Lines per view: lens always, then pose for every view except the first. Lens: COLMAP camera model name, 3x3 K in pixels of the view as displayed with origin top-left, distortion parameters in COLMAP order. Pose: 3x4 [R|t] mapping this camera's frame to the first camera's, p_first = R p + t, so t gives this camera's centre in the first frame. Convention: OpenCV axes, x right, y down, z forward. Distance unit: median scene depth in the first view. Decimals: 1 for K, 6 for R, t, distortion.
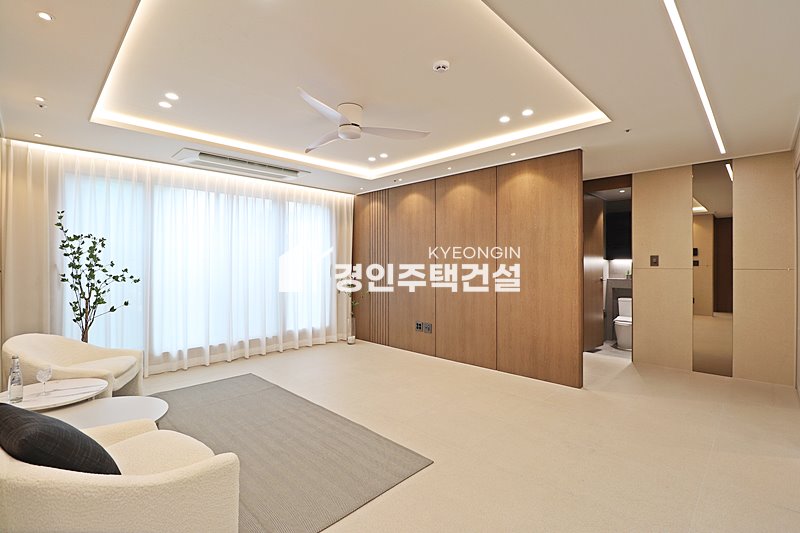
lens RADIAL K [[368.7, 0, 405.1], [0, 368.7, 265.6], [0, 0, 1]] dist [-0.014737, -0.005962]
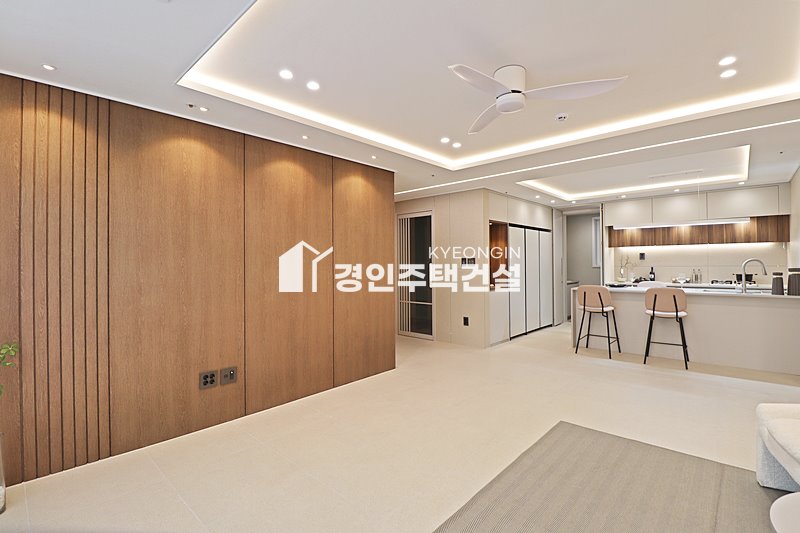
lens RADIAL K [[368.7, 0, 405.8], [0, 368.7, 264.1], [0, 0, 1]] dist [-0.014737, -0.005962]
pose [[-0.040260, 0.001383, 0.999188, -0.632513], [0.015746, 0.999876, -0.000749, -0.008014], [-0.999065, 0.015703, -0.040277, 0.848277]]
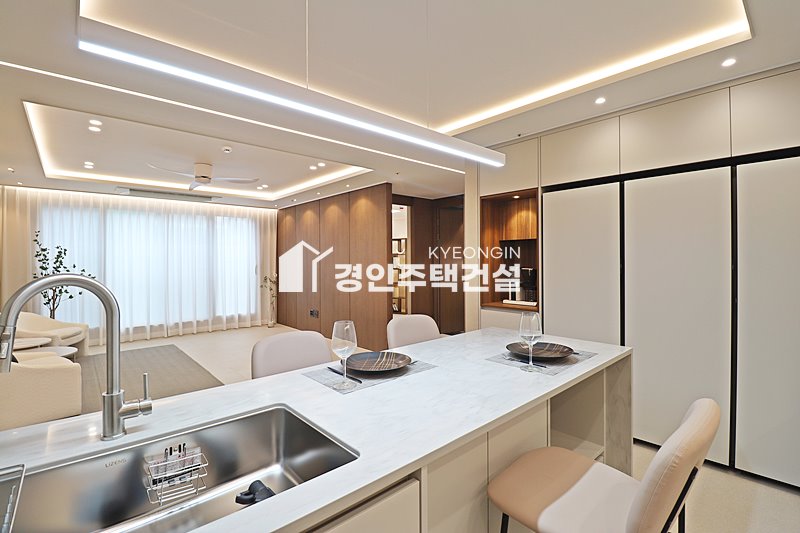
lens RADIAL K [[368.7, 0, 404.4], [0, 368.7, 262.1], [0, 0, 1]] dist [-0.014737, -0.005962]
pose [[0.998268, -0.002259, -0.058783, 0.517828], [0.002291, 0.999997, 0.000474, -0.016002], [0.058782, -0.000608, 0.998271, -0.319217]]
